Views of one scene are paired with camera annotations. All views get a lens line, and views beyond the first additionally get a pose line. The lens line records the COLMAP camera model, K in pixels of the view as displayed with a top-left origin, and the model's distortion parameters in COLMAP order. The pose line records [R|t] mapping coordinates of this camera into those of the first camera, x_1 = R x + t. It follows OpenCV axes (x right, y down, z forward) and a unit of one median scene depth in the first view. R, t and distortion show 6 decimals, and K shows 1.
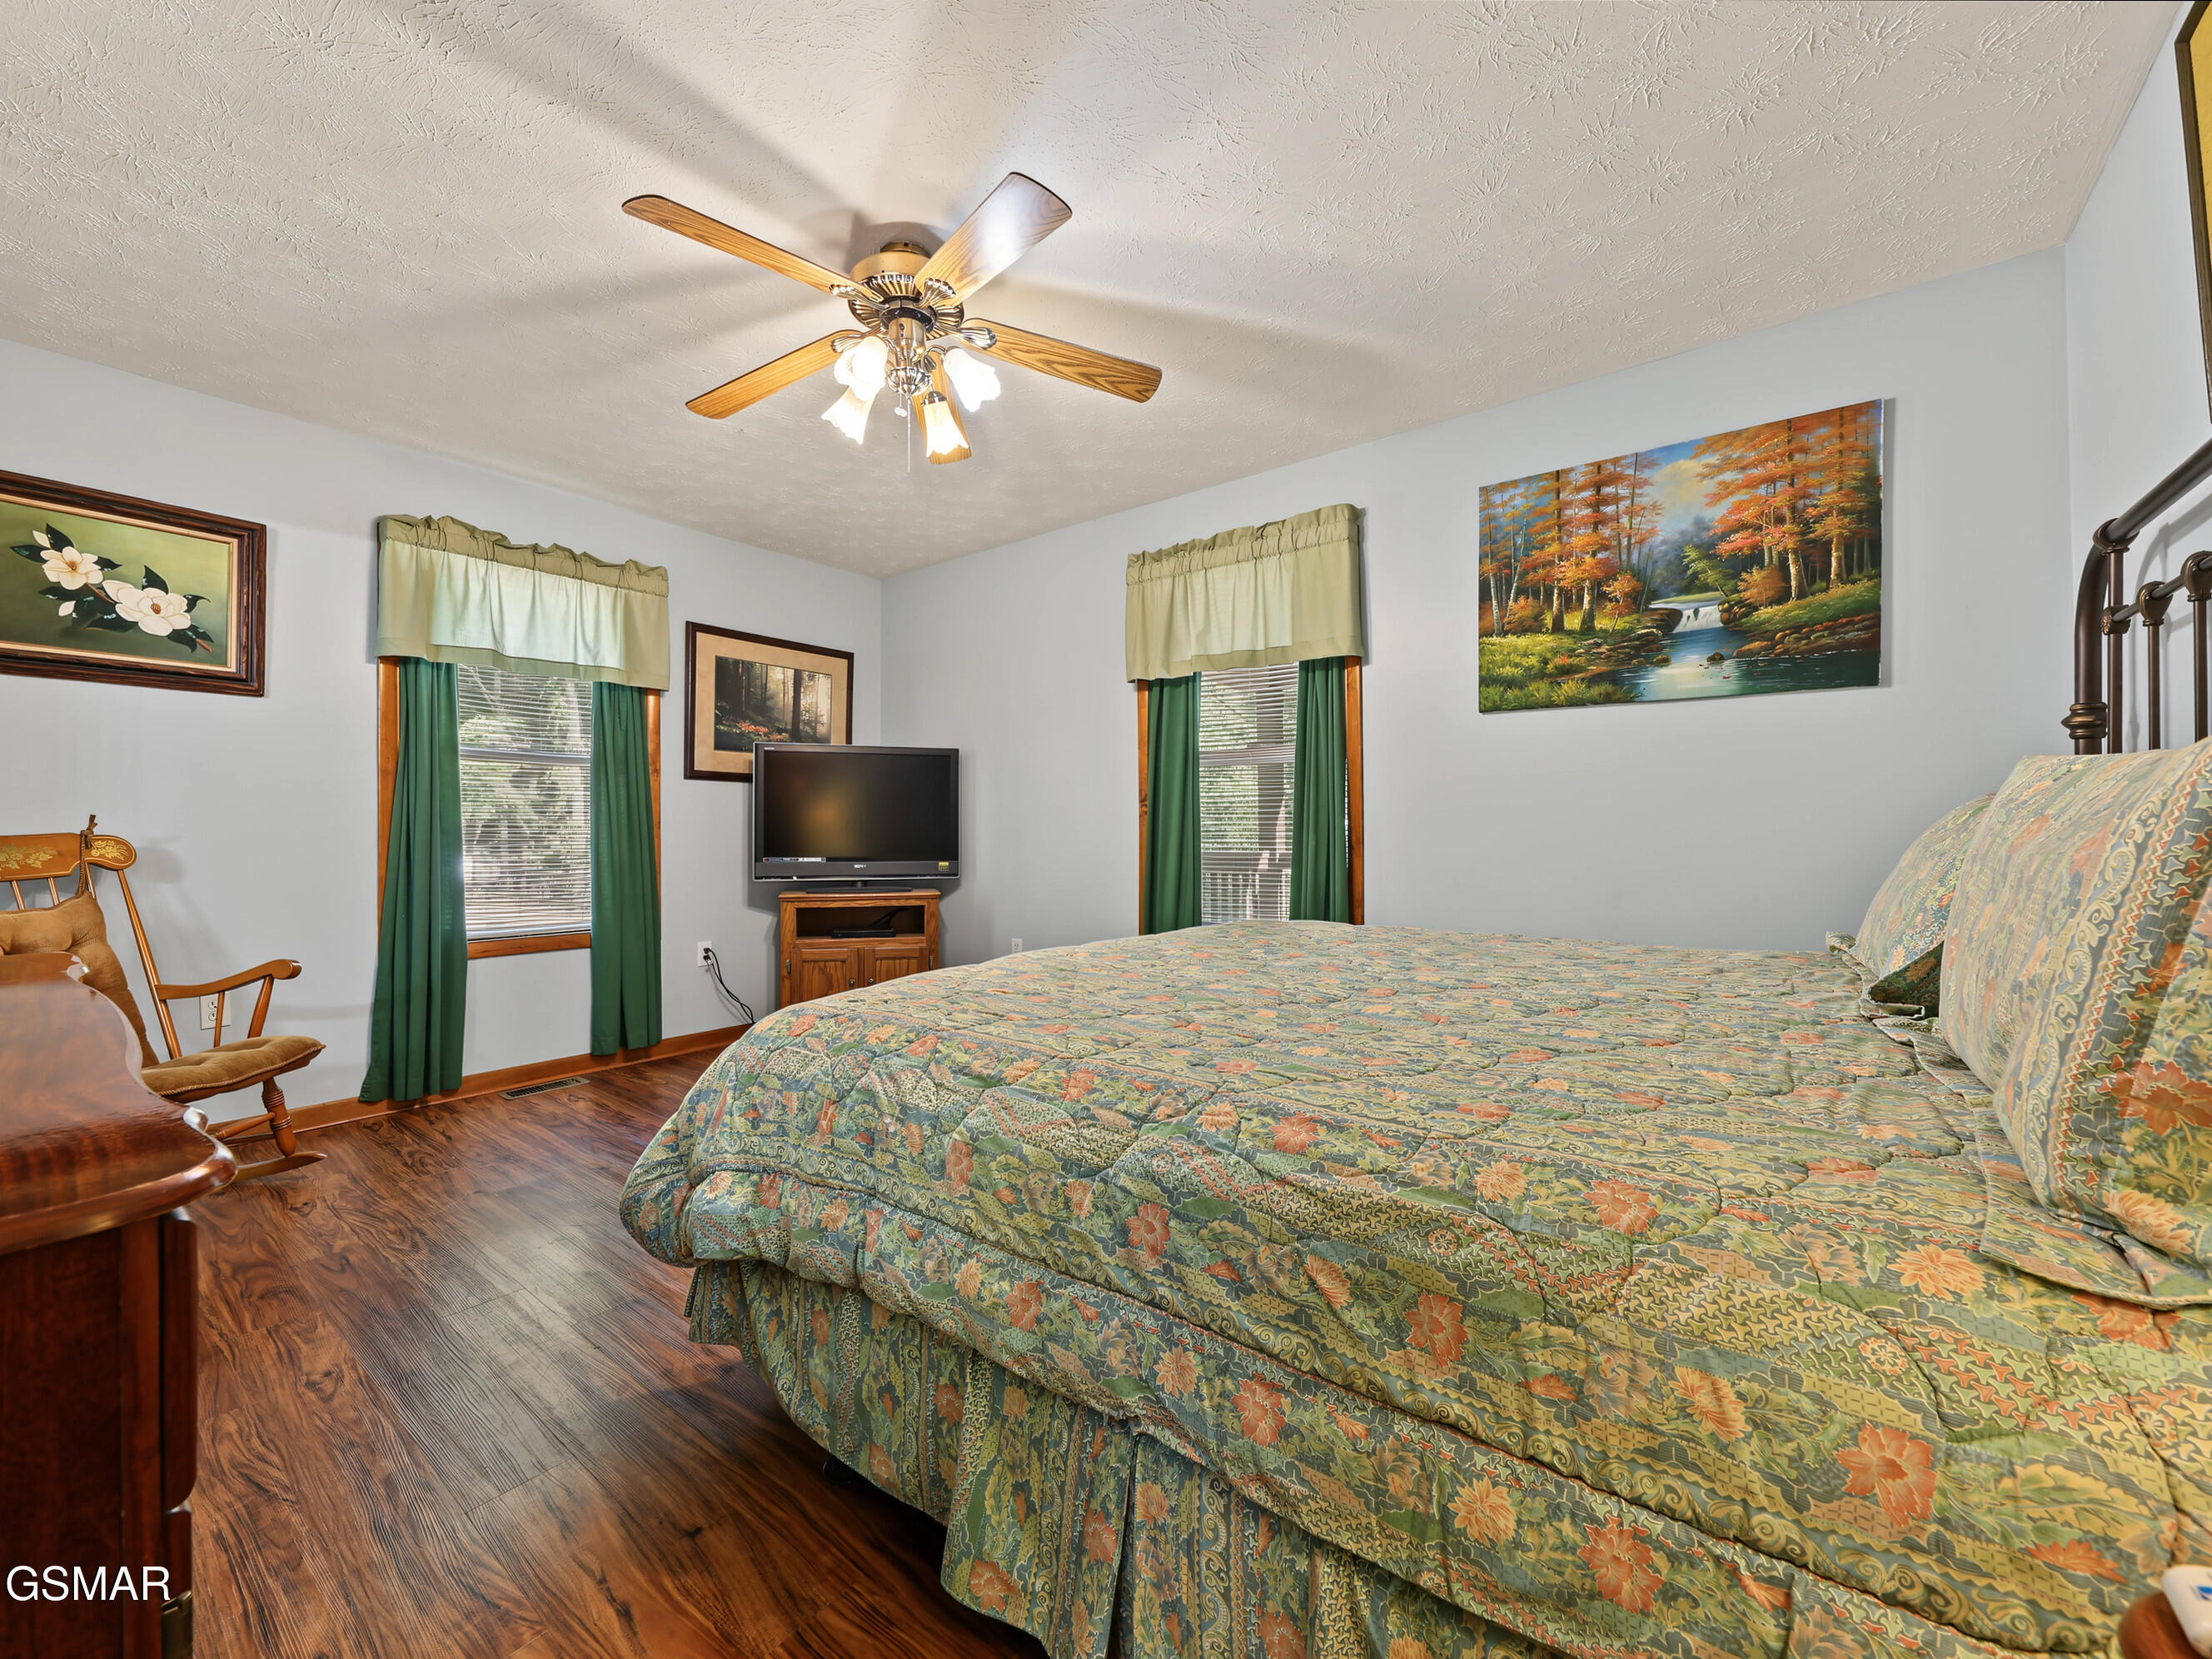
lens RADIAL K [[878.7, 0, 1111.4], [0, 878.7, 839.9], [0, 0, 1]] dist [-0.011631, 0.001881]
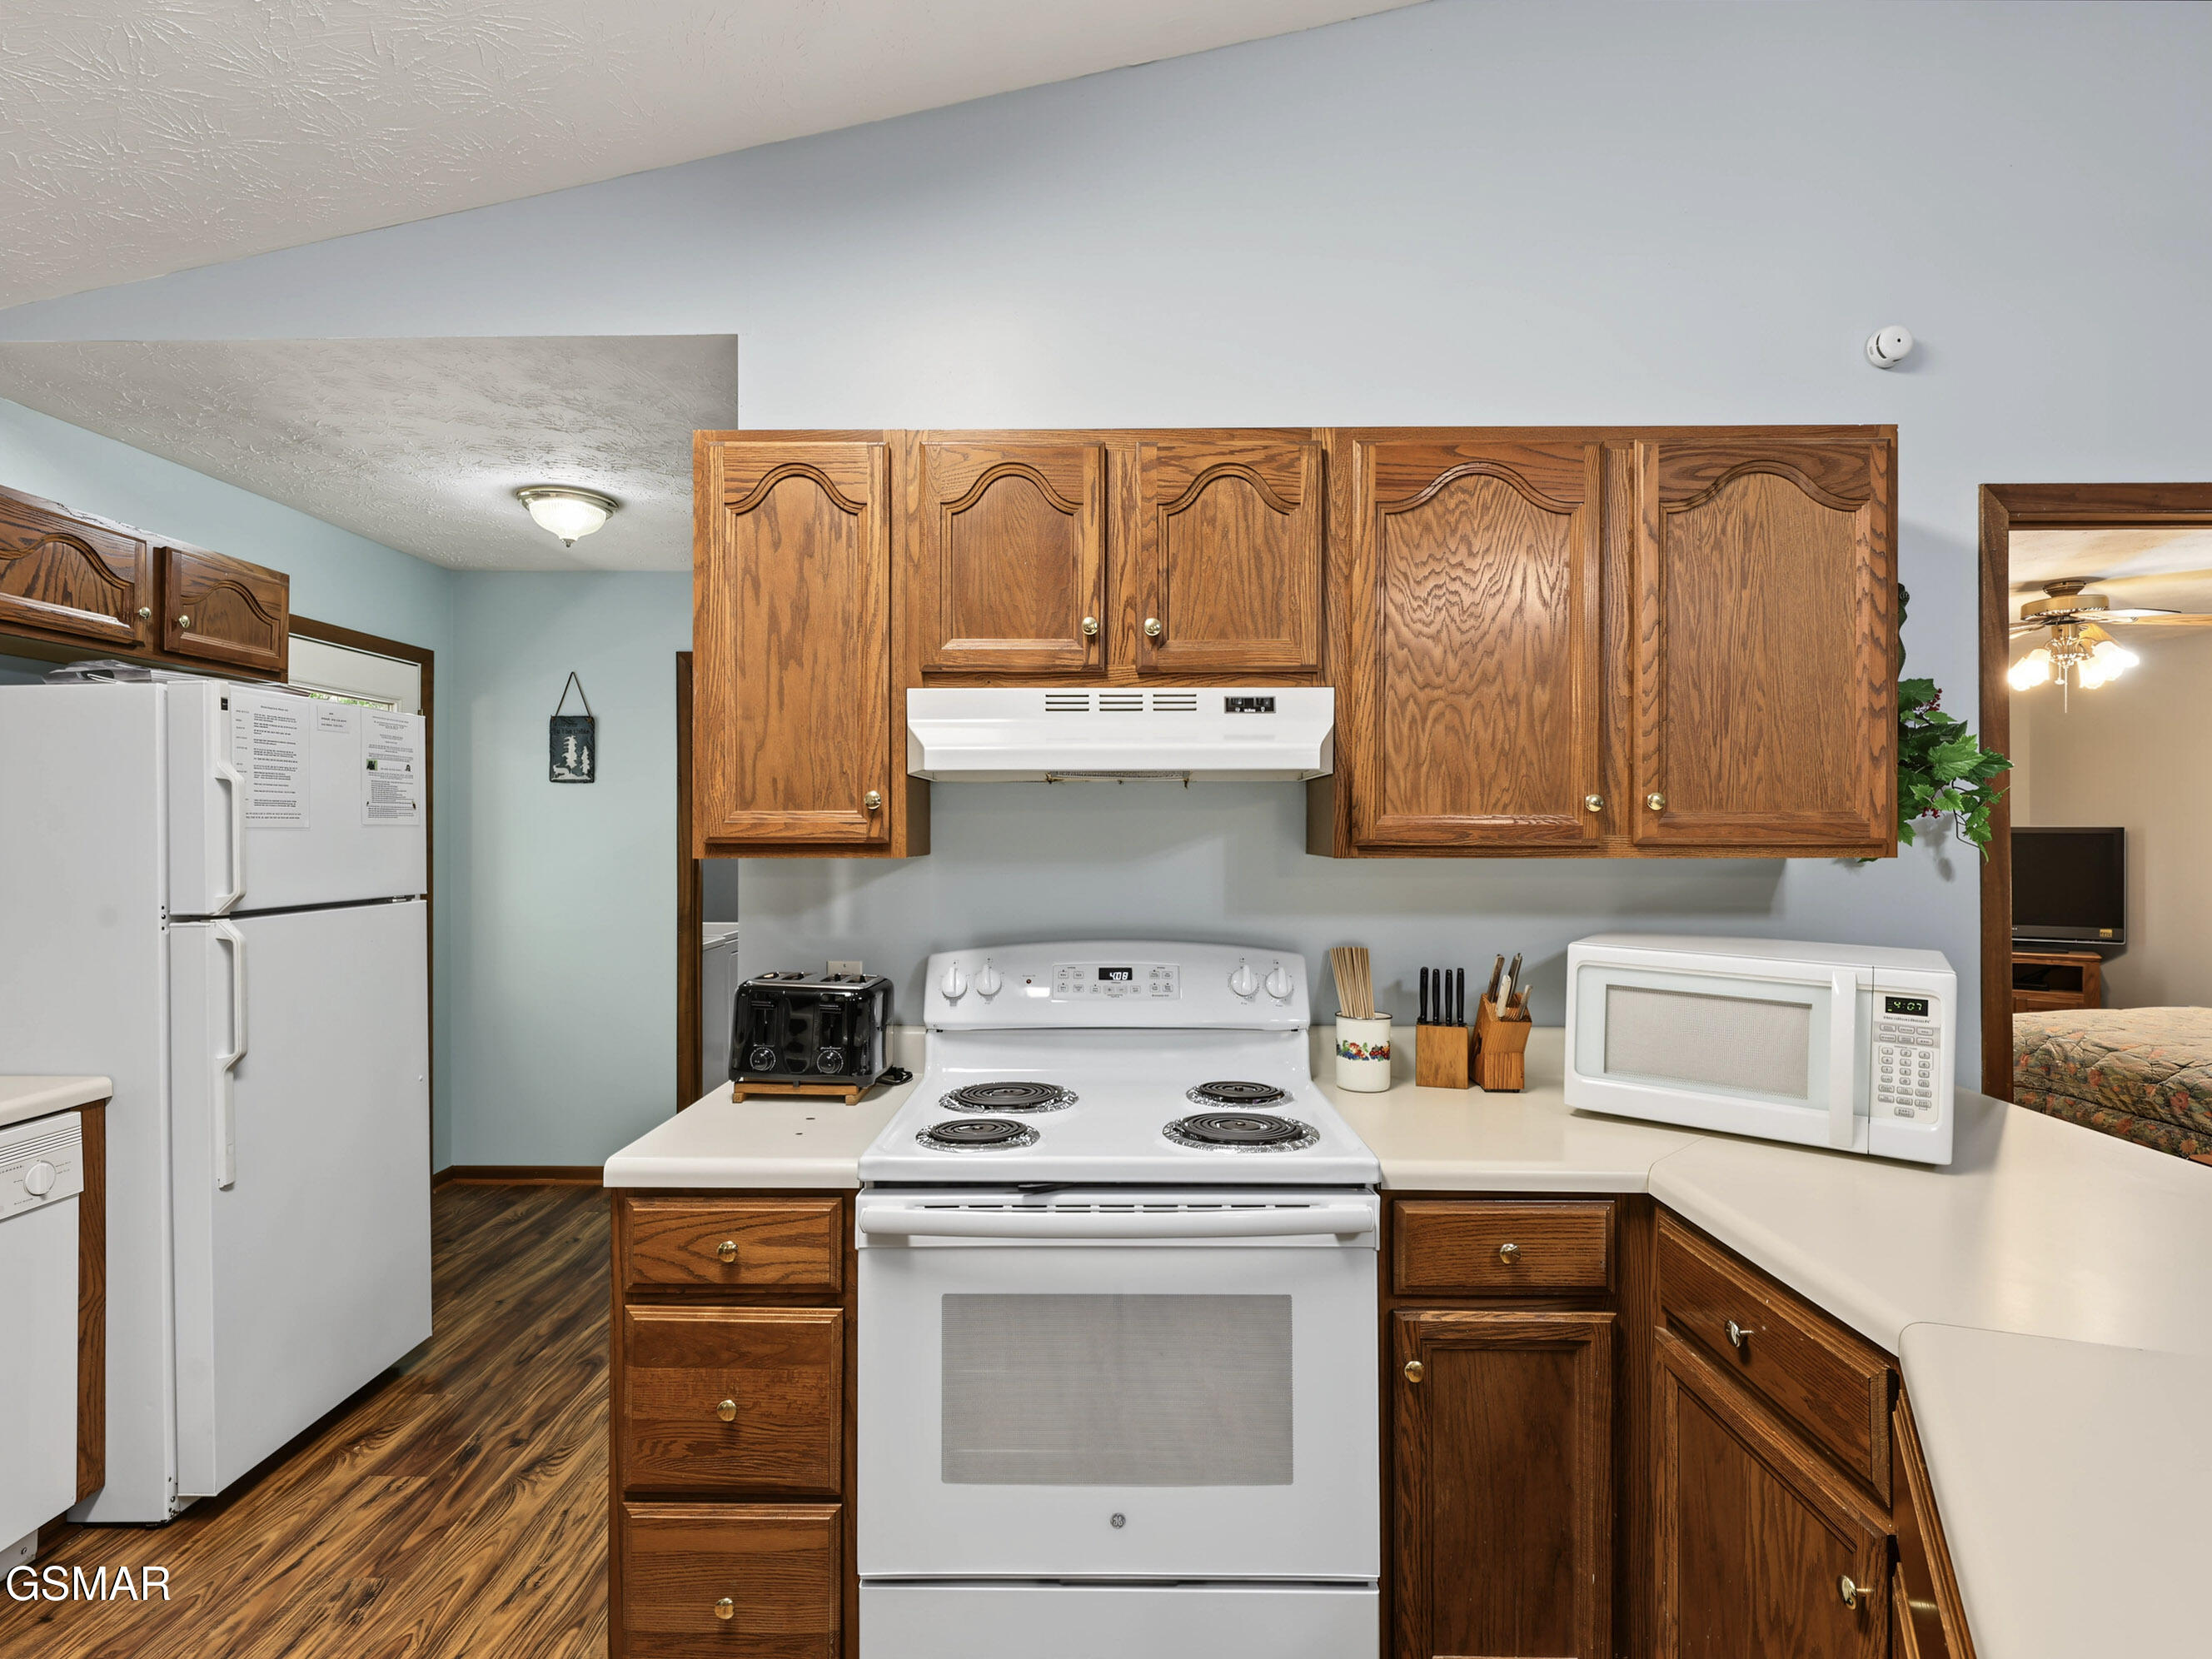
lens RADIAL K [[1096.5, 0, 1088.6], [0, 1096.5, 829.0], [0, 0, 1]] dist [0.002020, -0.002984]
pose [[0.580325, -0.002244, -0.814382, 0.858643], [-0.005933, 0.999958, -0.006983, -0.377380], [0.814364, 0.008884, 0.580287, -3.828388]]
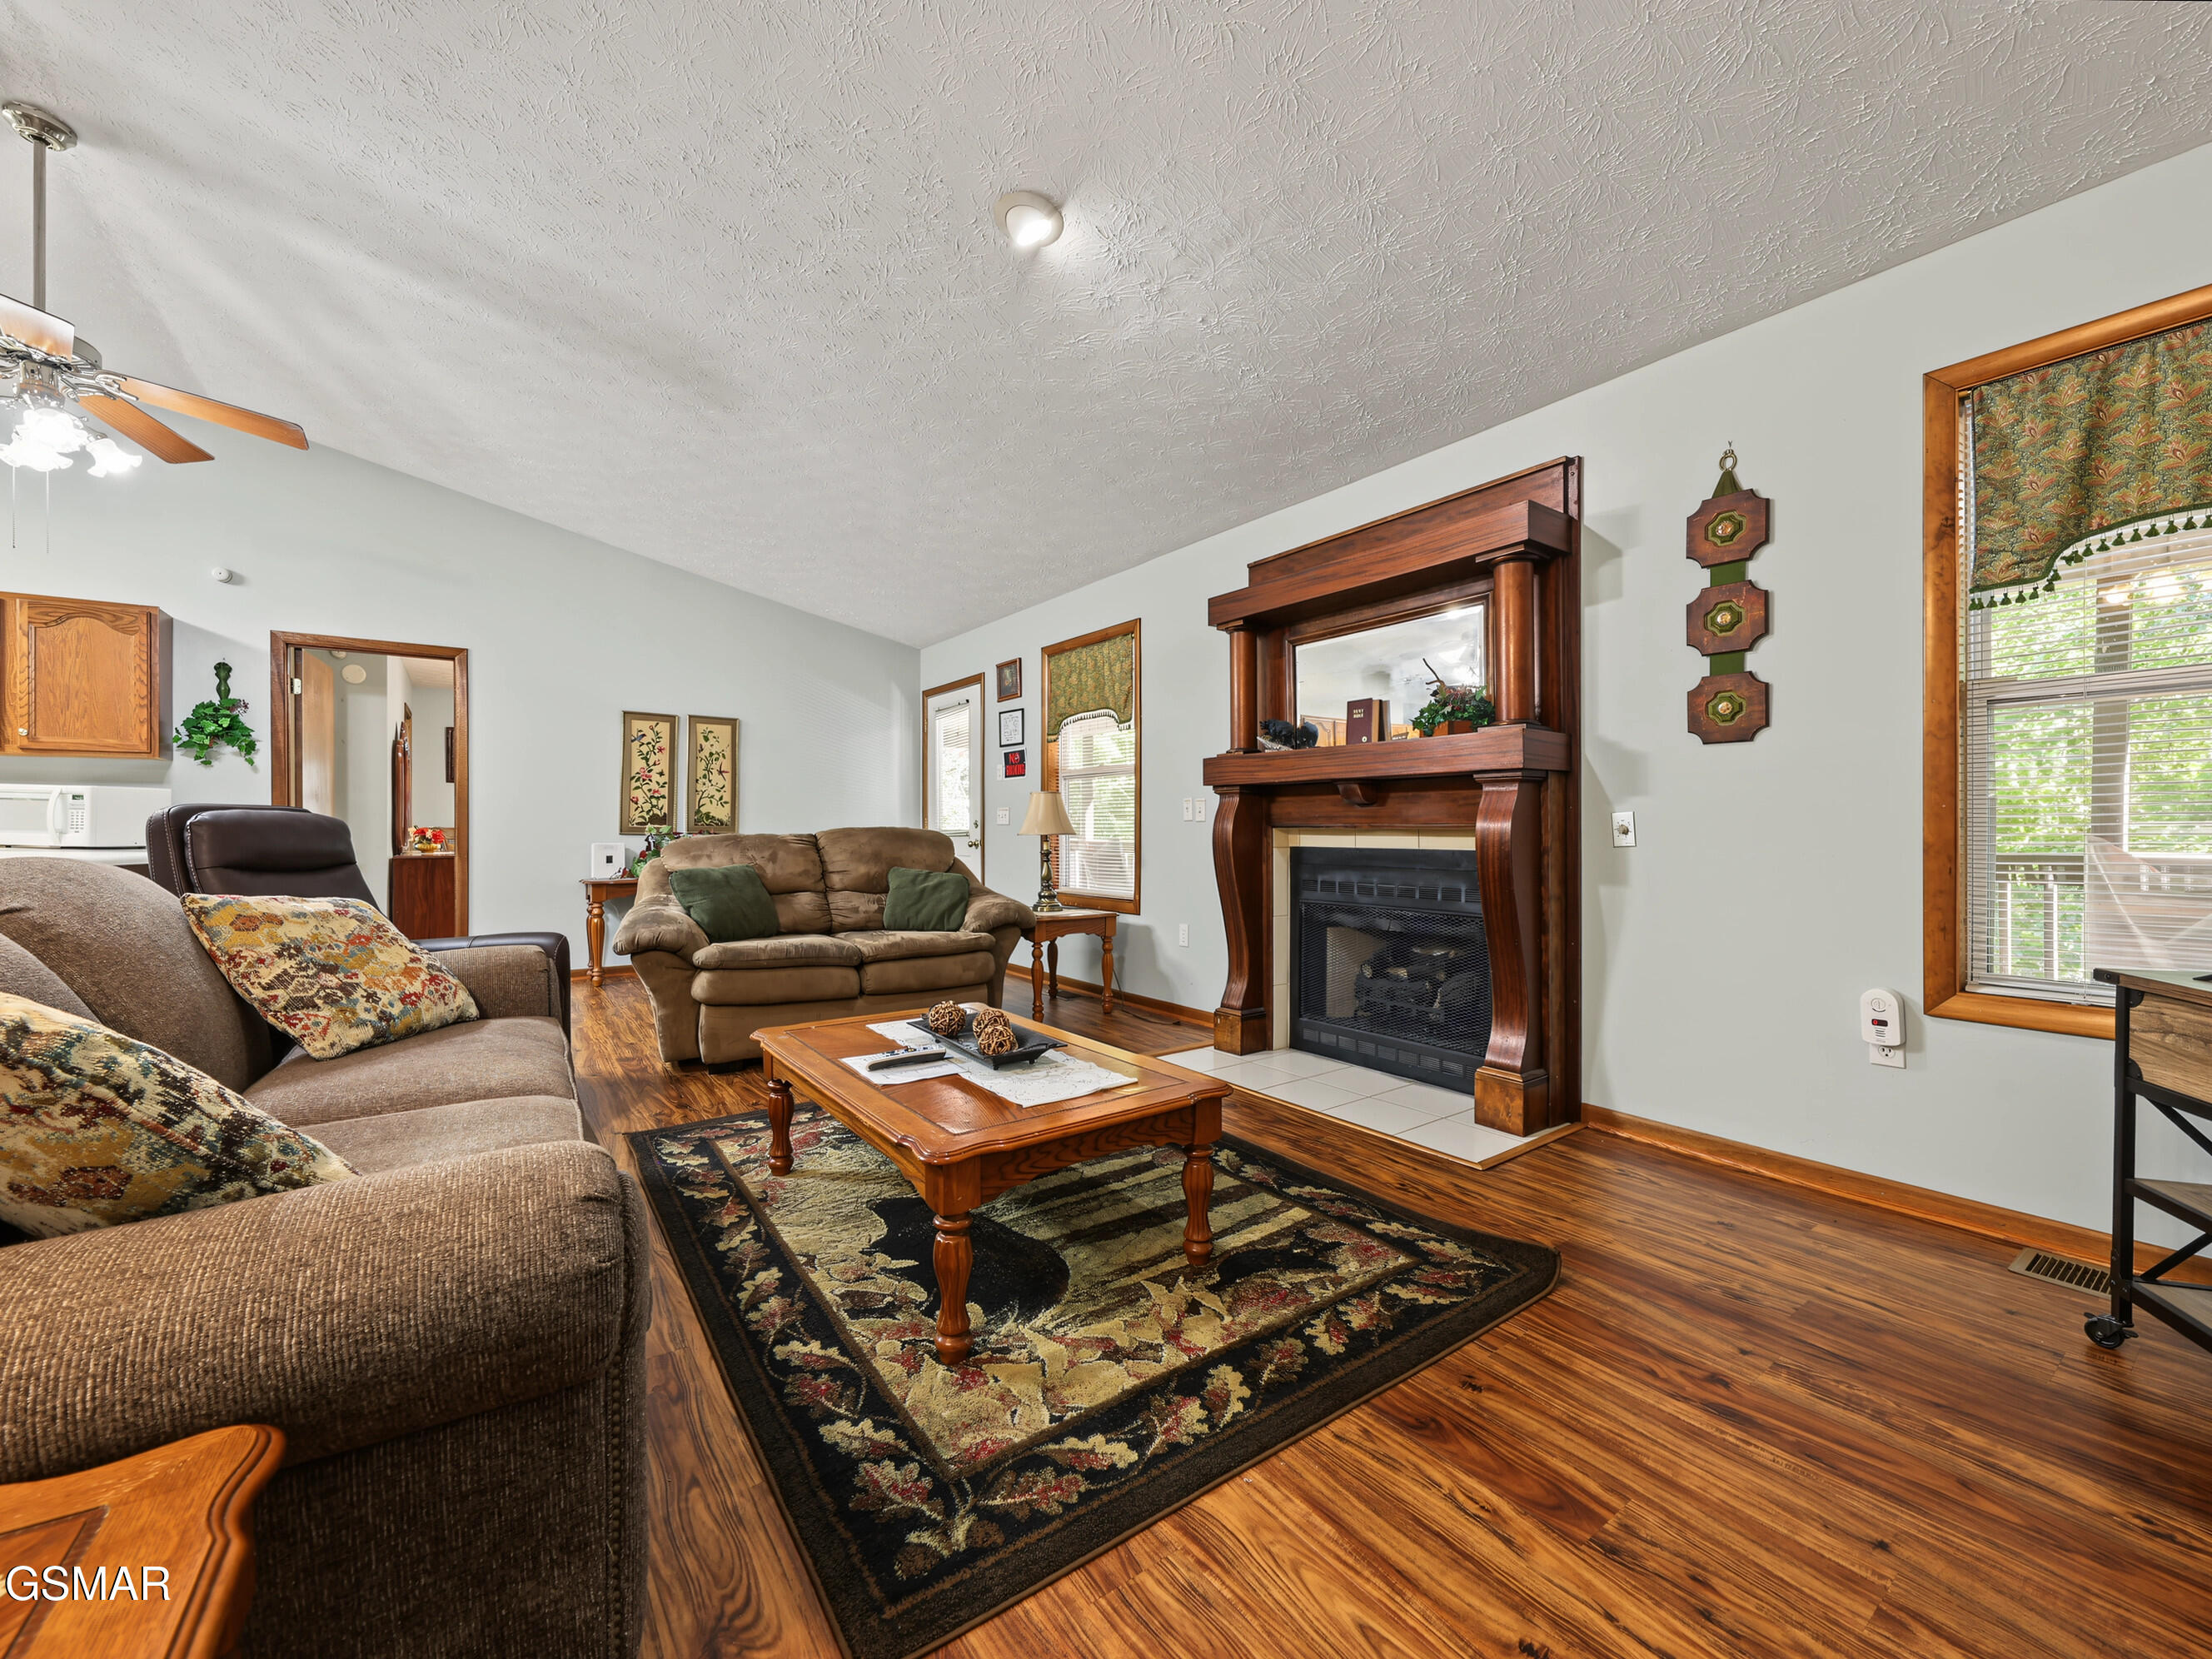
lens RADIAL K [[878.7, 0, 1100.7], [0, 878.7, 834.2], [0, 0, 1]] dist [-0.011631, 0.001881]
pose [[0.949482, 0.004532, -0.313789, 6.257951], [-0.003337, 0.999985, 0.004342, 0.021111], [0.313804, -0.003076, 0.949483, -4.244783]]
